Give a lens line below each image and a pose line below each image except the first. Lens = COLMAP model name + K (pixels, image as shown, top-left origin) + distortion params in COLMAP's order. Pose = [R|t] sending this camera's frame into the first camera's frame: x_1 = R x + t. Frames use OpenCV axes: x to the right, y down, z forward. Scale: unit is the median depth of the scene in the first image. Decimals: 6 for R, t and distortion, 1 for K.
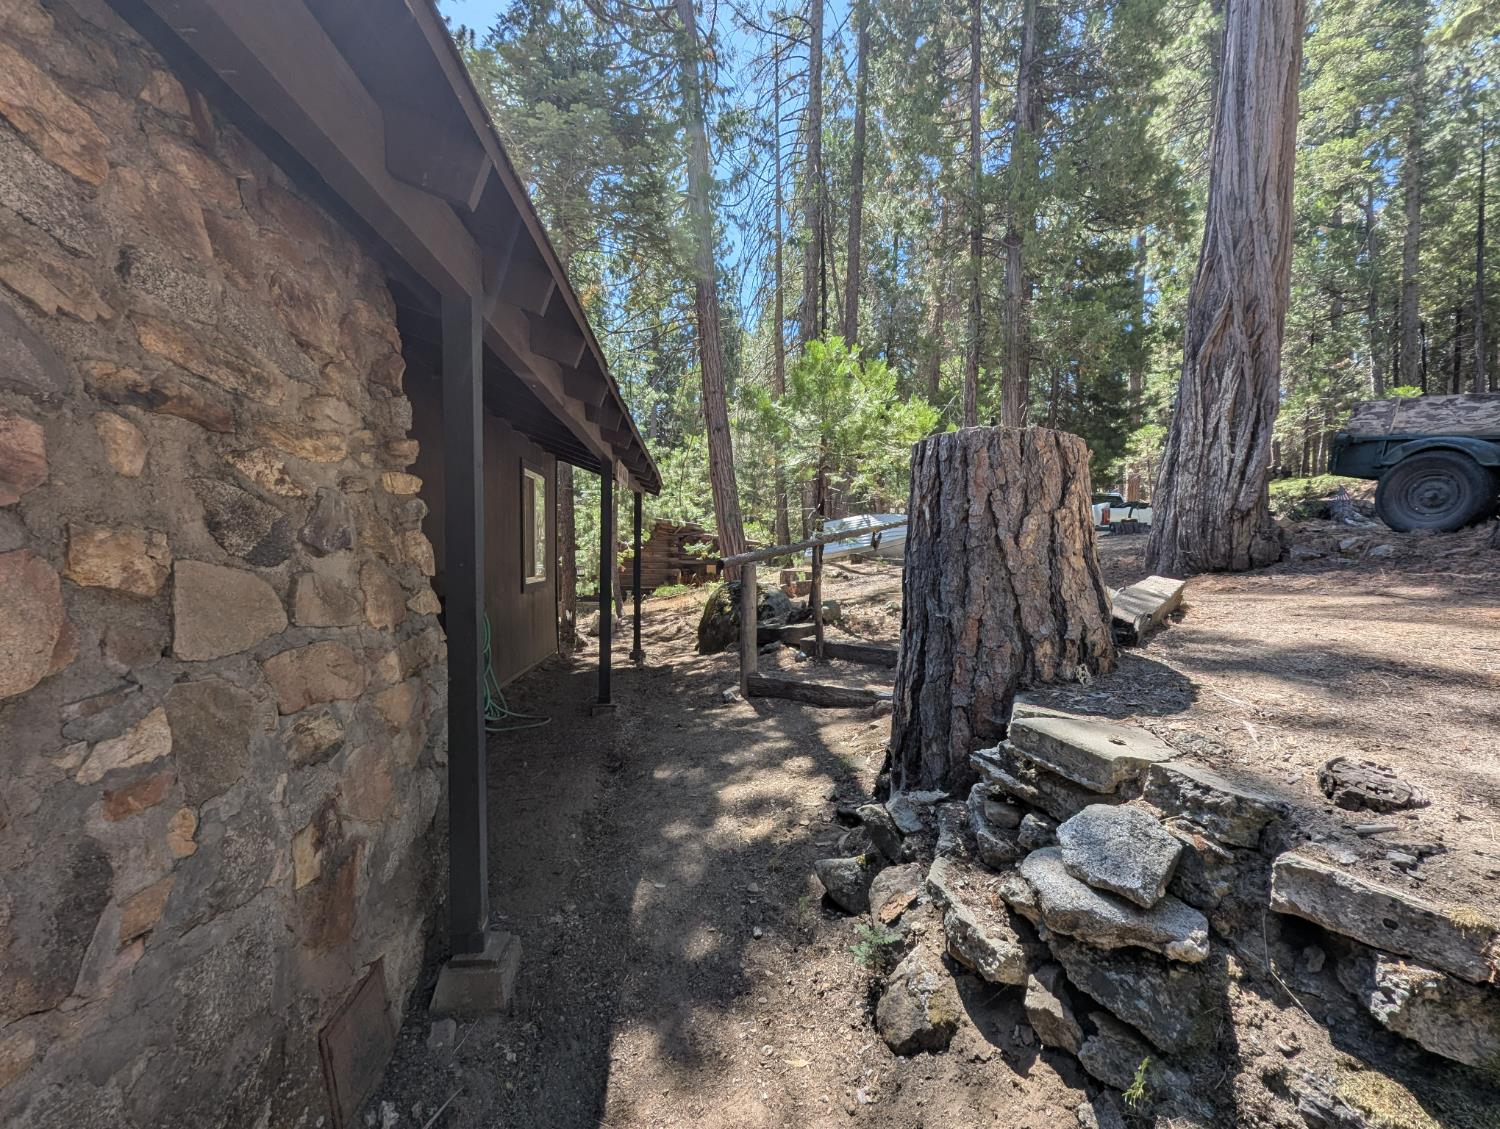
lens RADIAL K [[622.3, 0, 758.3], [0, 622.3, 571.9], [0, 0, 1]] dist [0.002774, -0.002300]
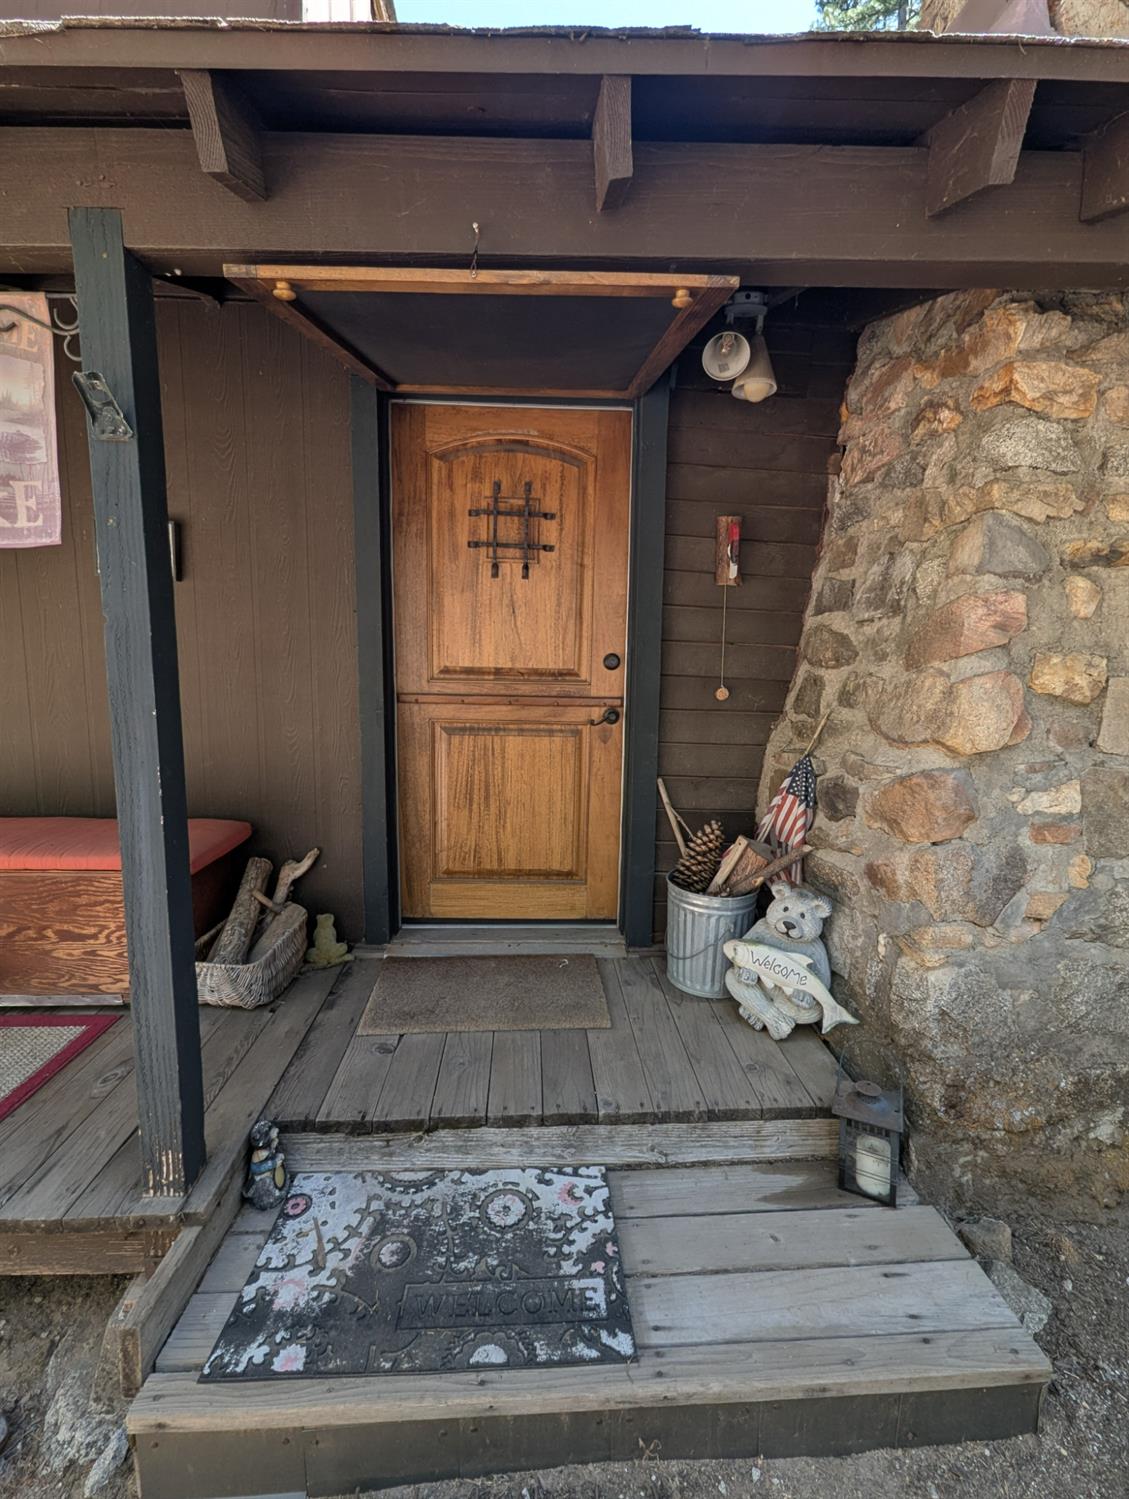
lens RADIAL K [[621.9, 0, 556.5], [0, 621.9, 749.2], [0, 0, 1]] dist [0.002774, -0.002300]
pose [[-0.067697, 0.124367, -0.989924, 0.561979], [-0.028815, 0.991543, 0.126541, -0.000310], [0.997290, 0.037092, -0.063541, -0.115715]]
